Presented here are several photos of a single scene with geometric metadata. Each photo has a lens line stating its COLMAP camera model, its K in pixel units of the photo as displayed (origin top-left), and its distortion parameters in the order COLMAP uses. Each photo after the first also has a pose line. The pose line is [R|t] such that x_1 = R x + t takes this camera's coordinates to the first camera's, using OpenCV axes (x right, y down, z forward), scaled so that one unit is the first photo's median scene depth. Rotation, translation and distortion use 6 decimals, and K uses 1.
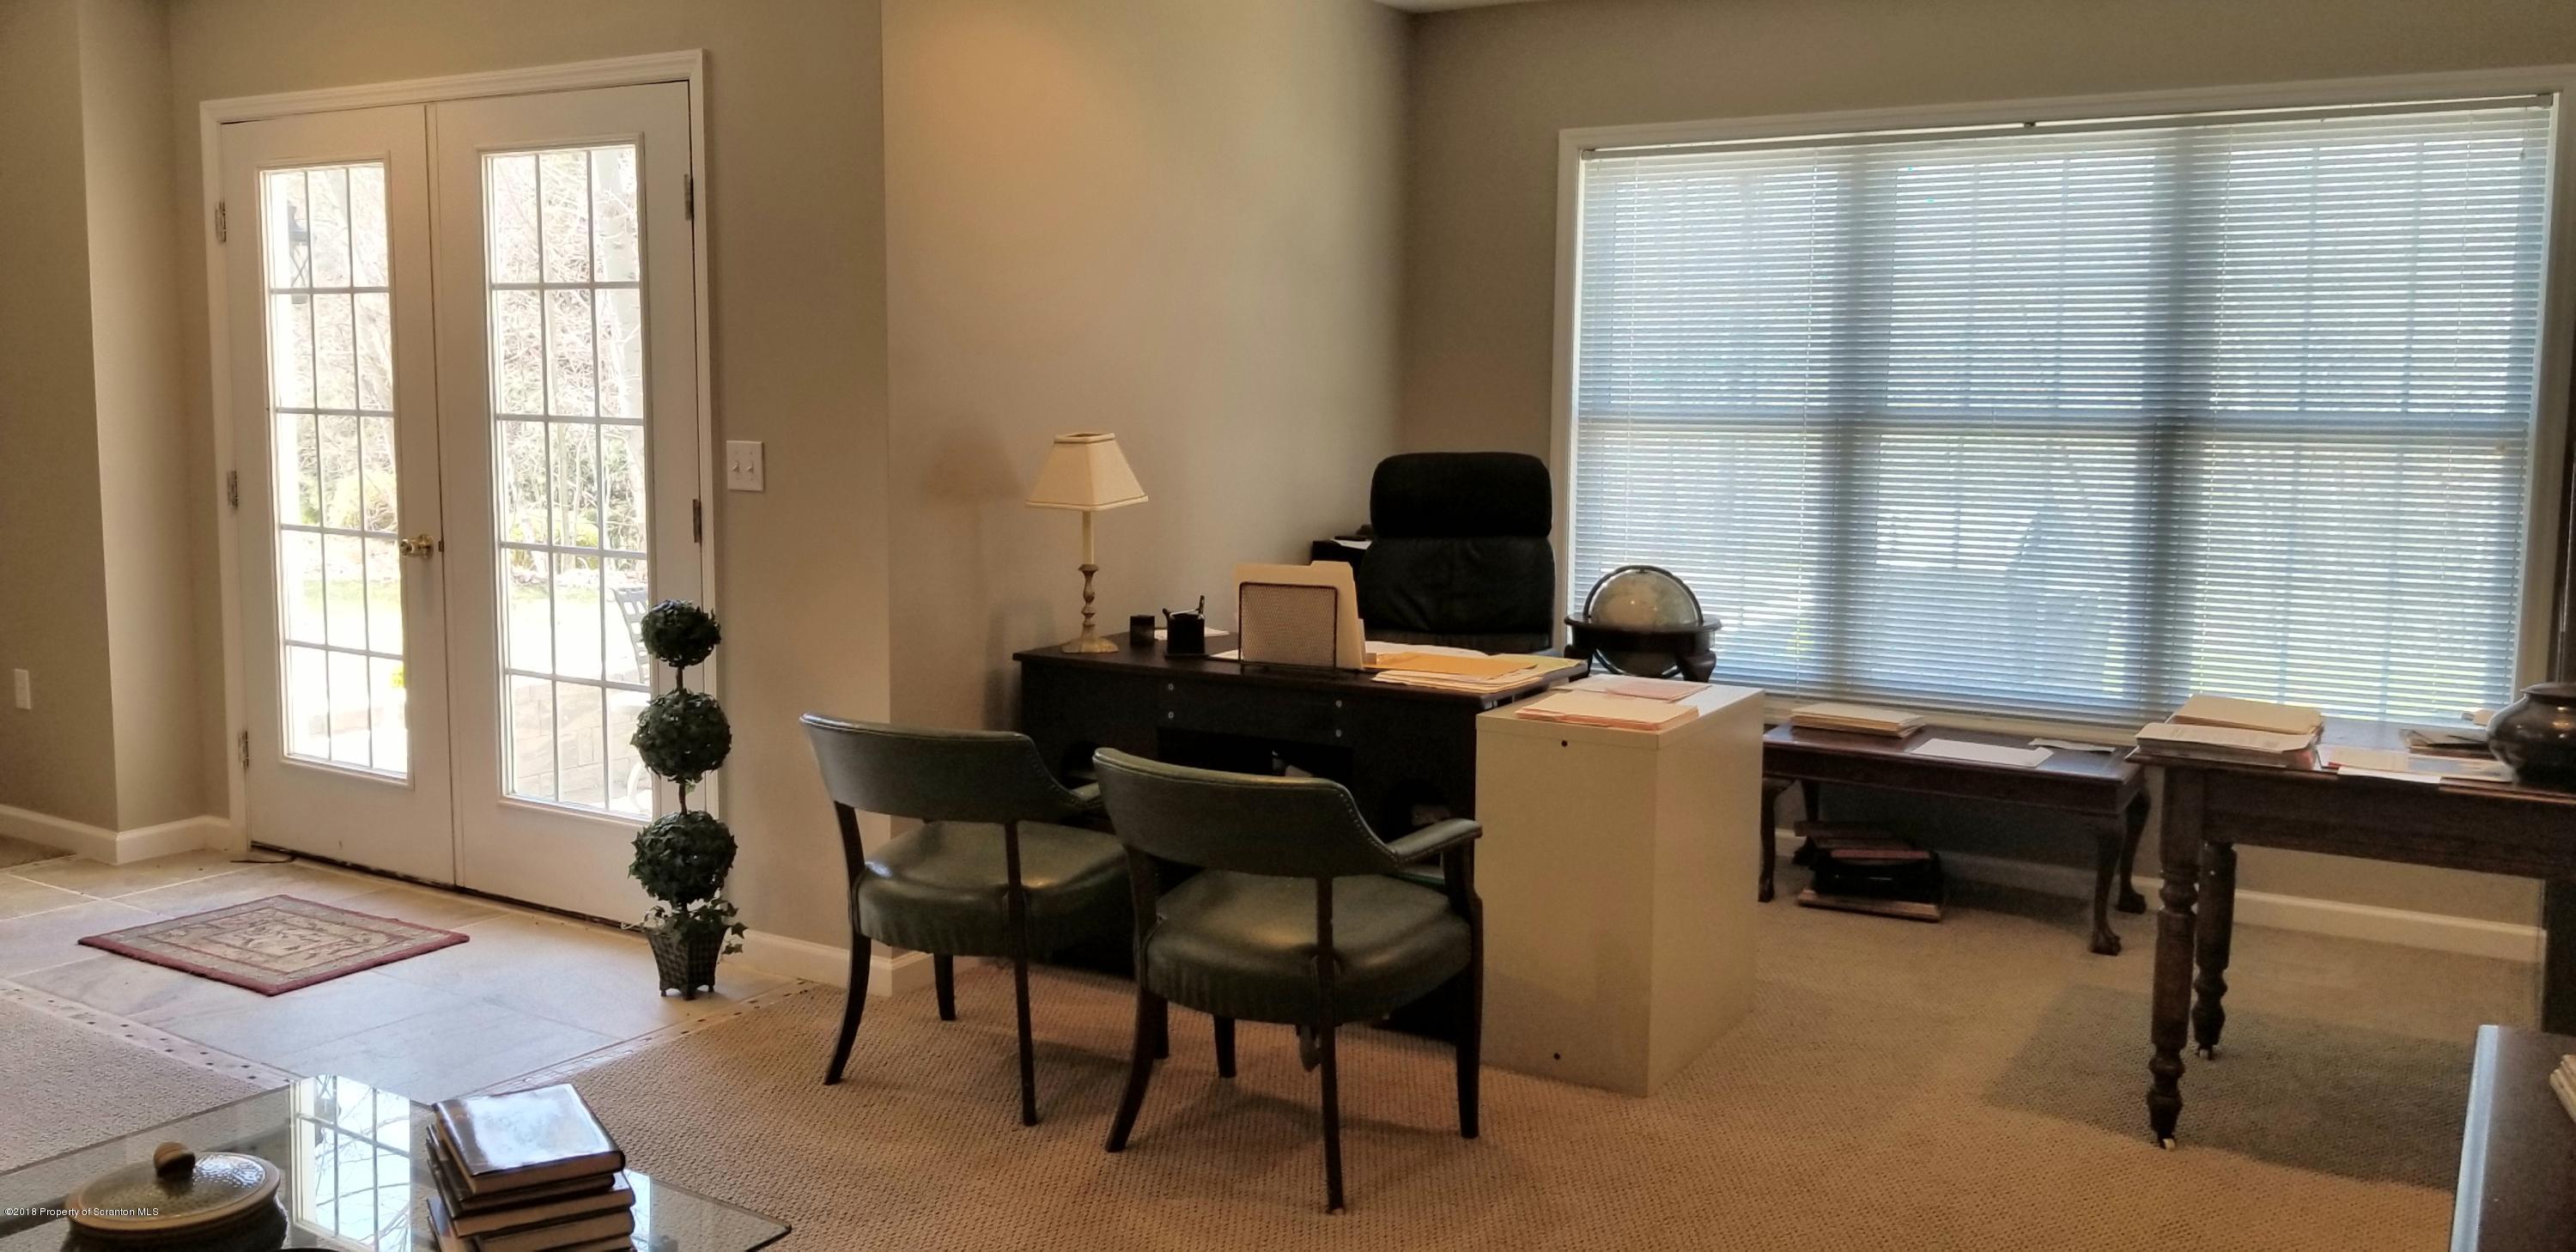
lens RADIAL K [[2049.0, 0, 1262.9], [0, 2049.0, 589.7], [0, 0, 1]] dist [0.094076, -0.190355]
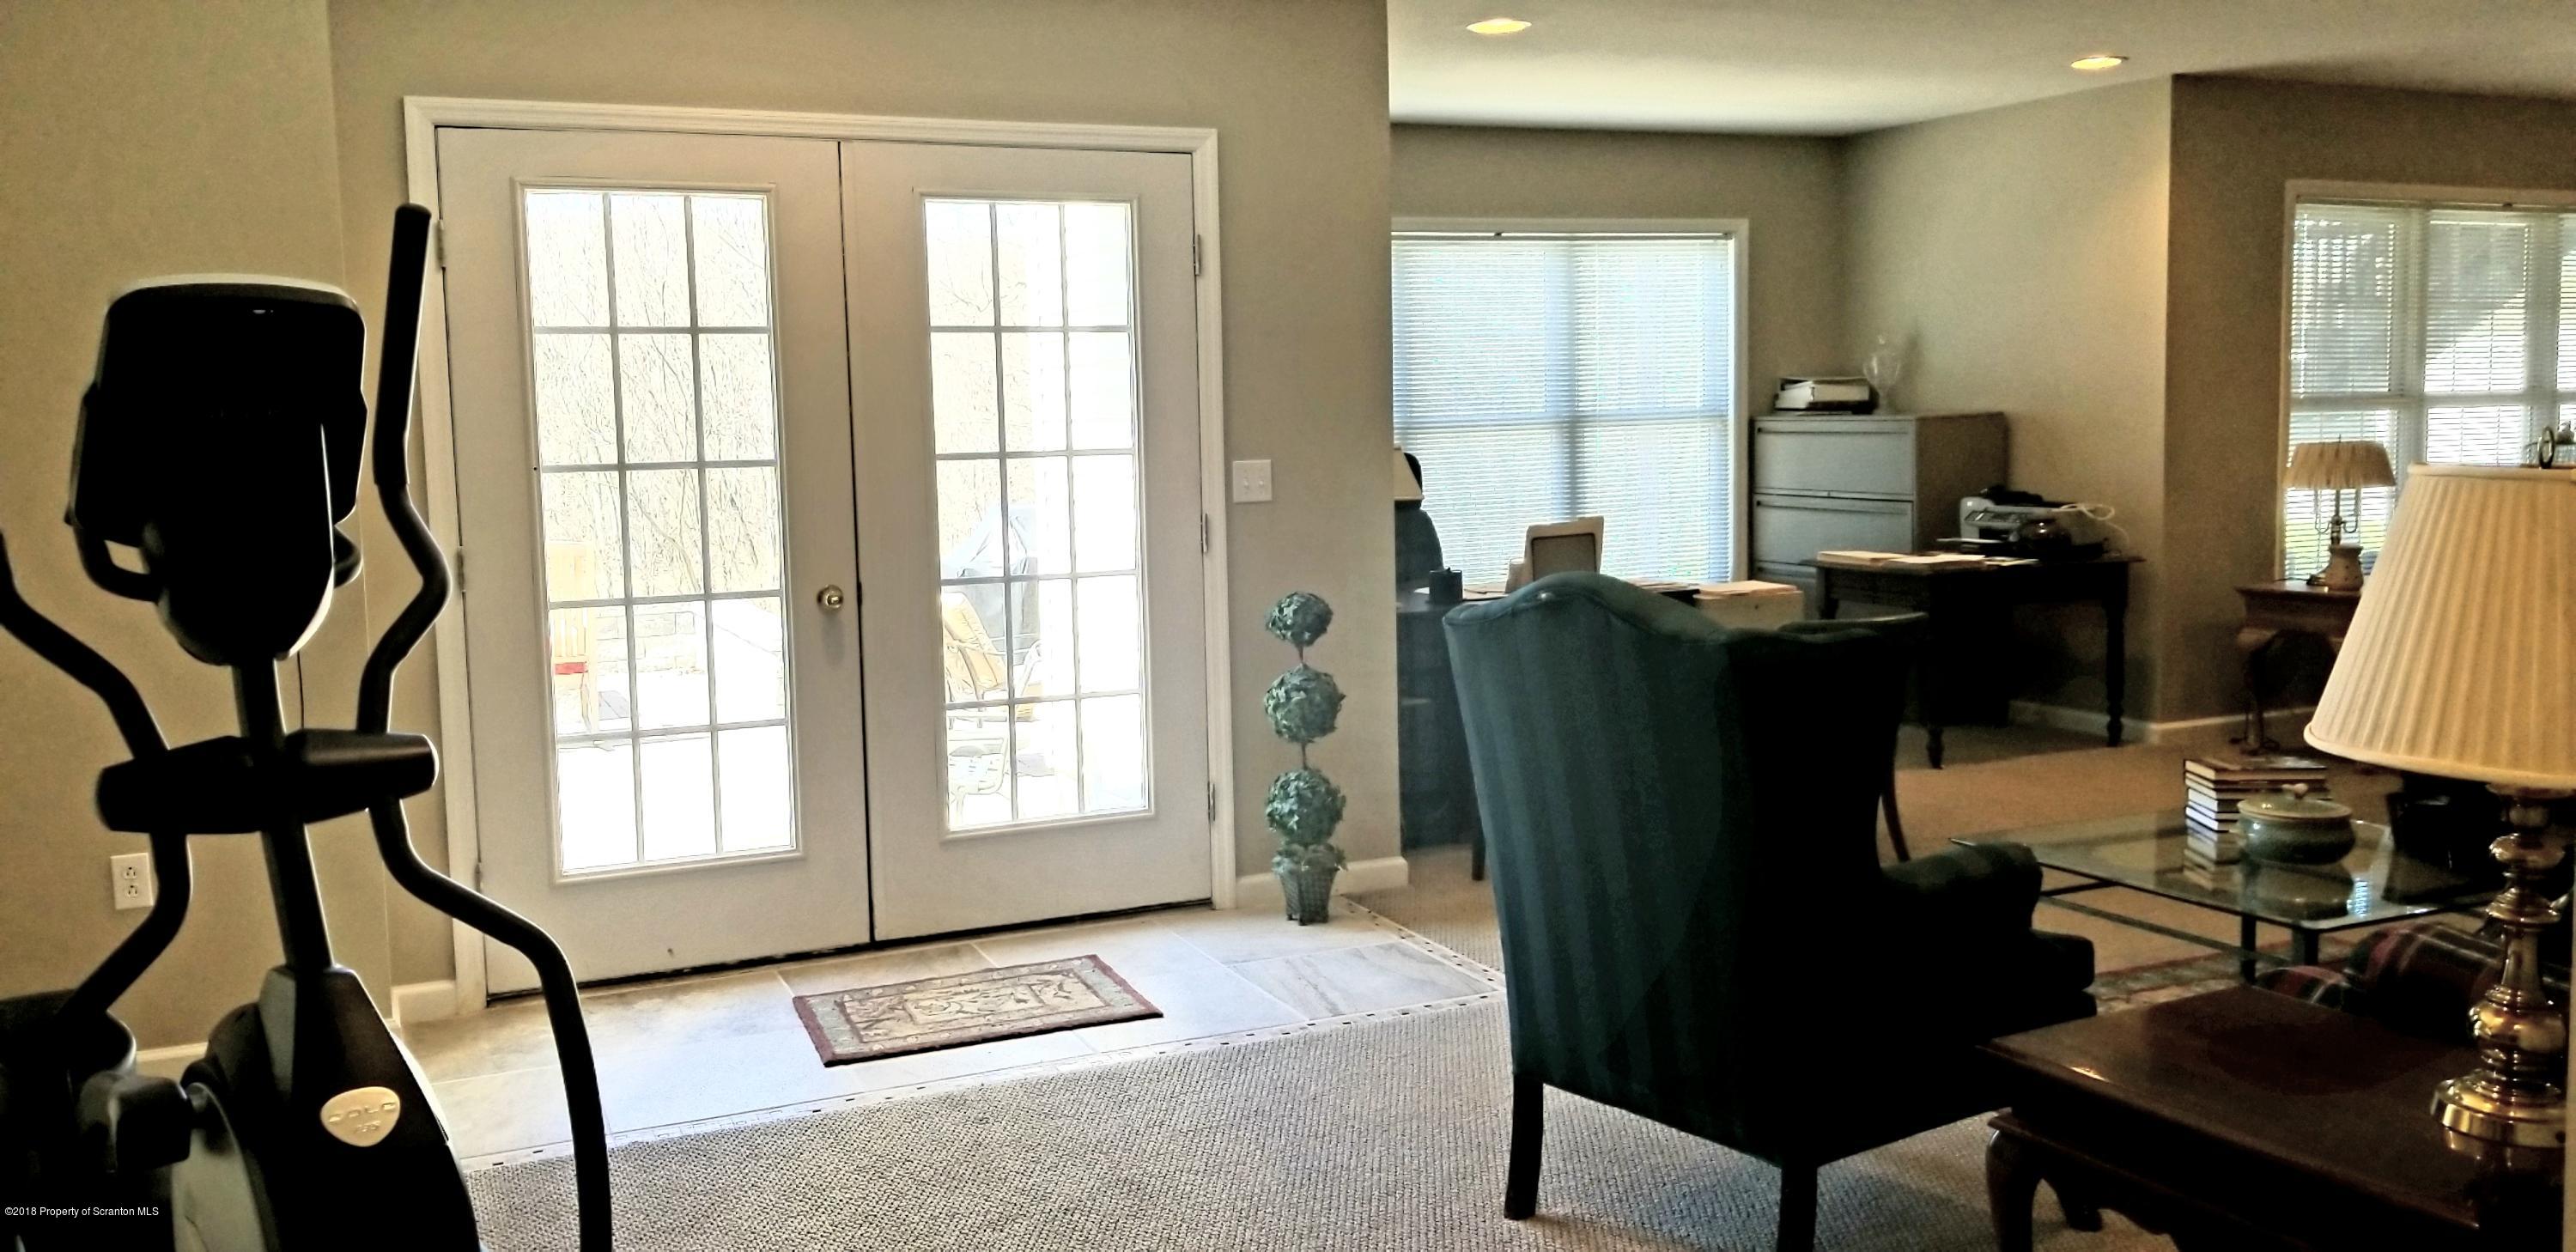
lens RADIAL K [[2049.0, 0, 1262.9], [0, 2049.0, 589.7], [0, 0, 1]] dist [0.094076, -0.190355]
pose [[0.549886, -0.096547, 0.829641, -1.121353], [0.113377, 0.992731, 0.040379, -0.040714], [-0.827509, 0.071858, 0.556835, 0.308287]]
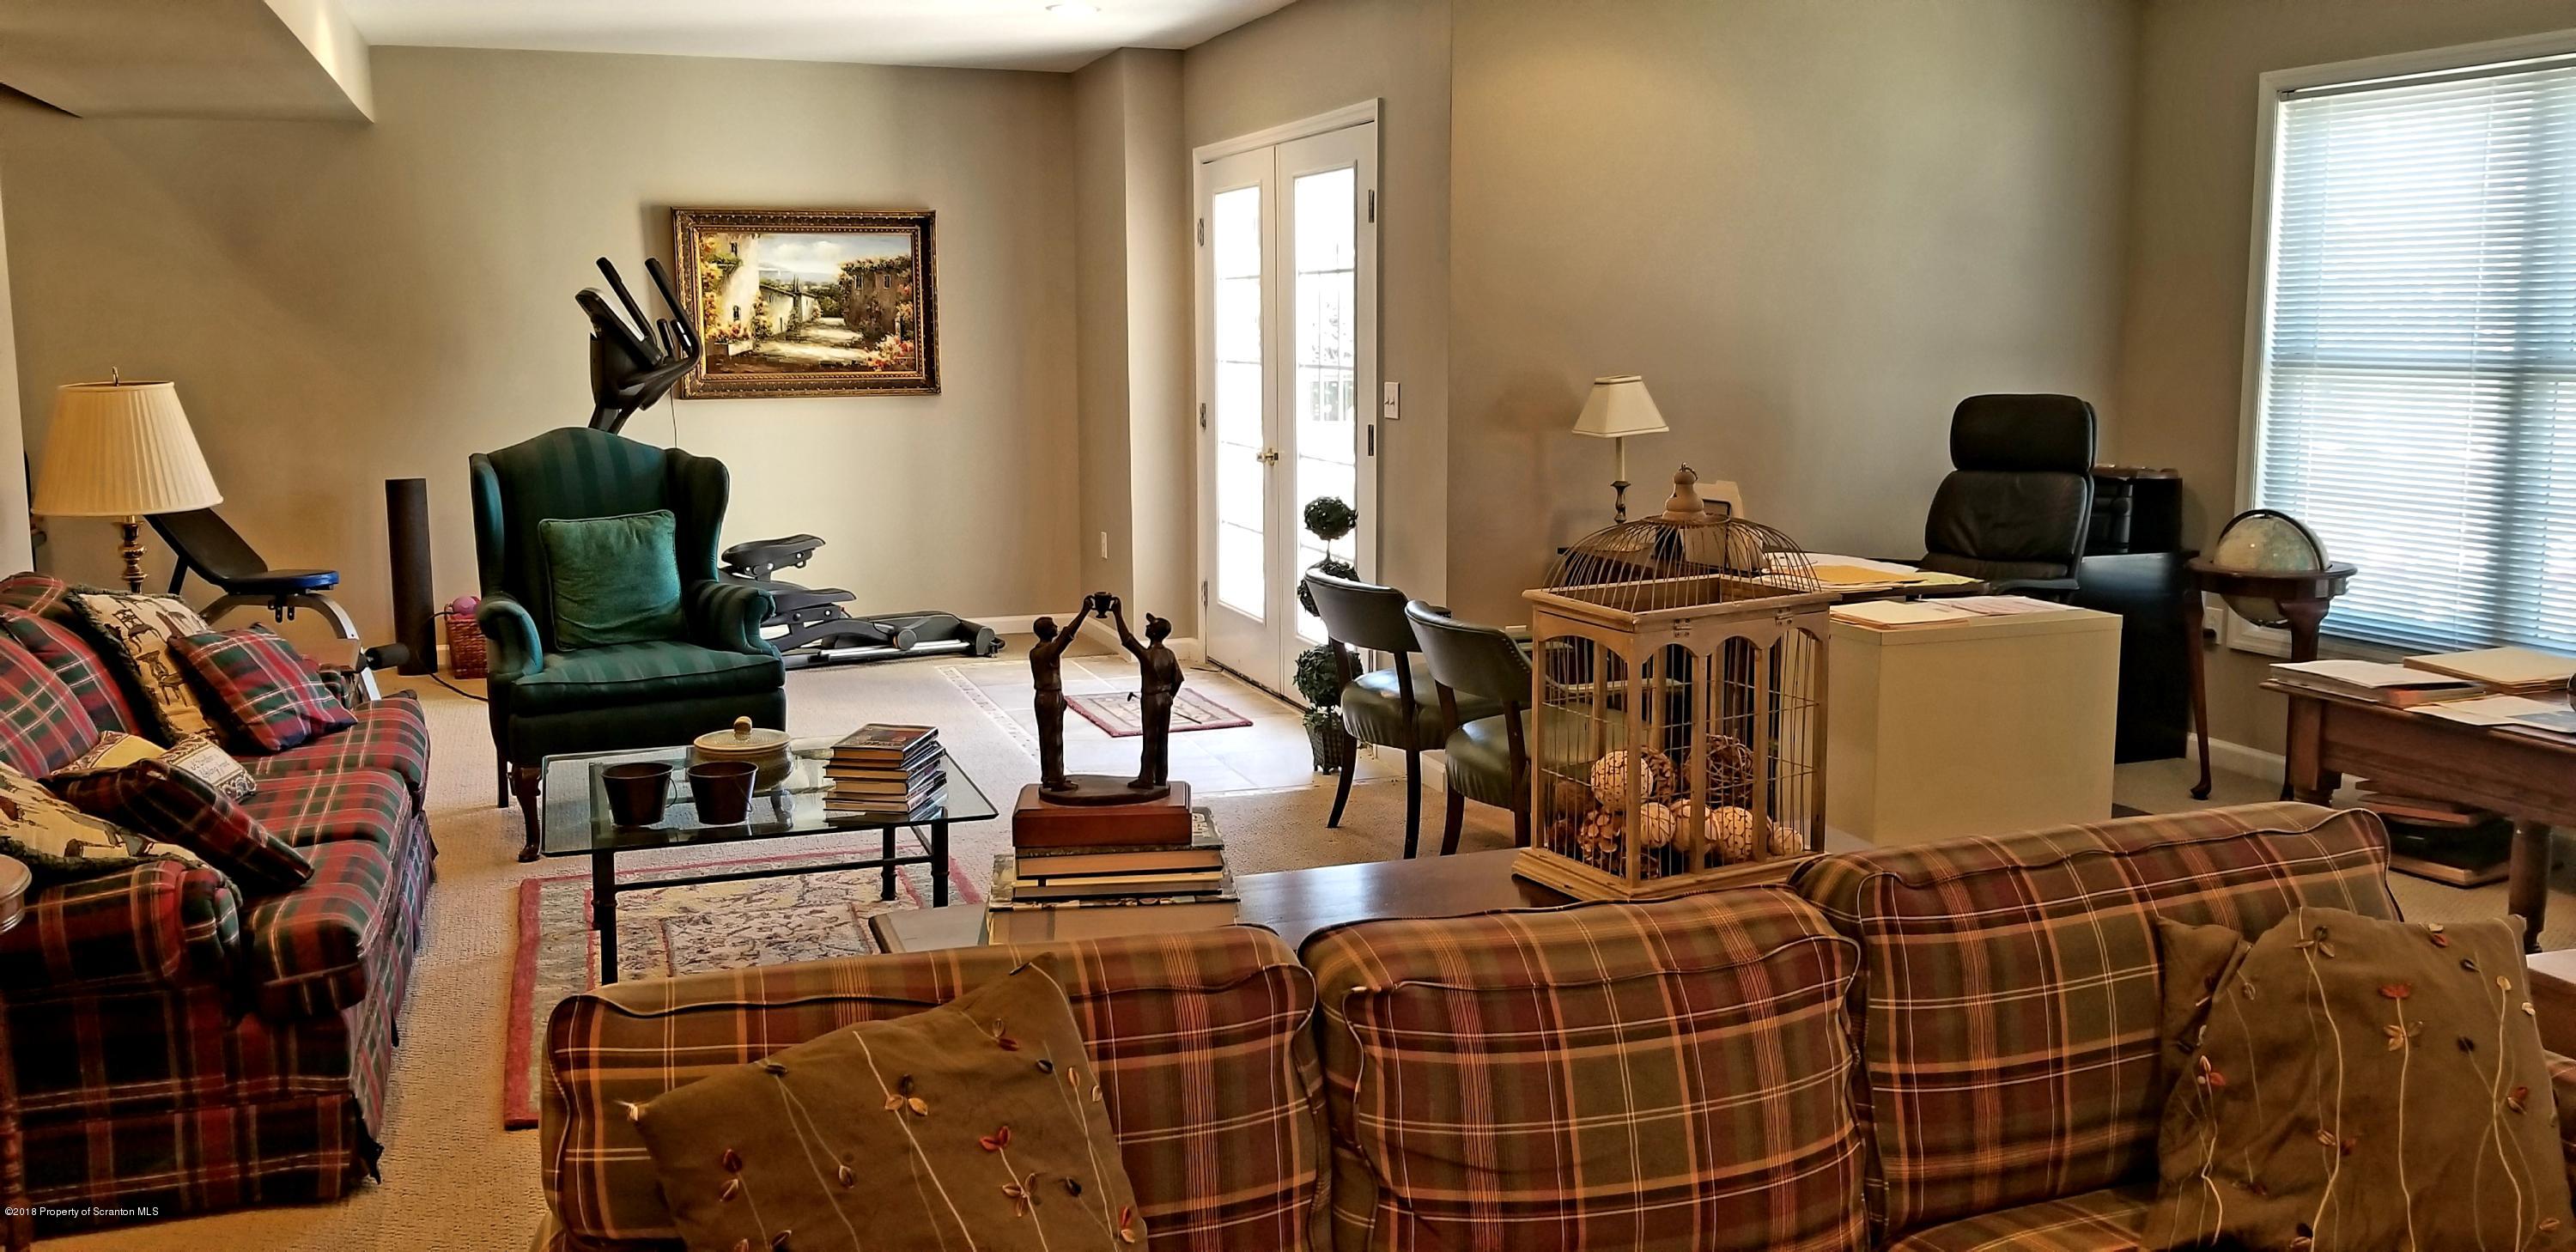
lens RADIAL K [[2049.0, 0, 1262.9], [0, 2049.0, 589.7], [0, 0, 1]] dist [0.094076, -0.190355]
pose [[0.768900, 0.068908, -0.635645, 0.505487], [-0.054618, 0.997620, 0.042080, 0.012636], [0.637032, 0.002363, 0.770834, -0.097293]]
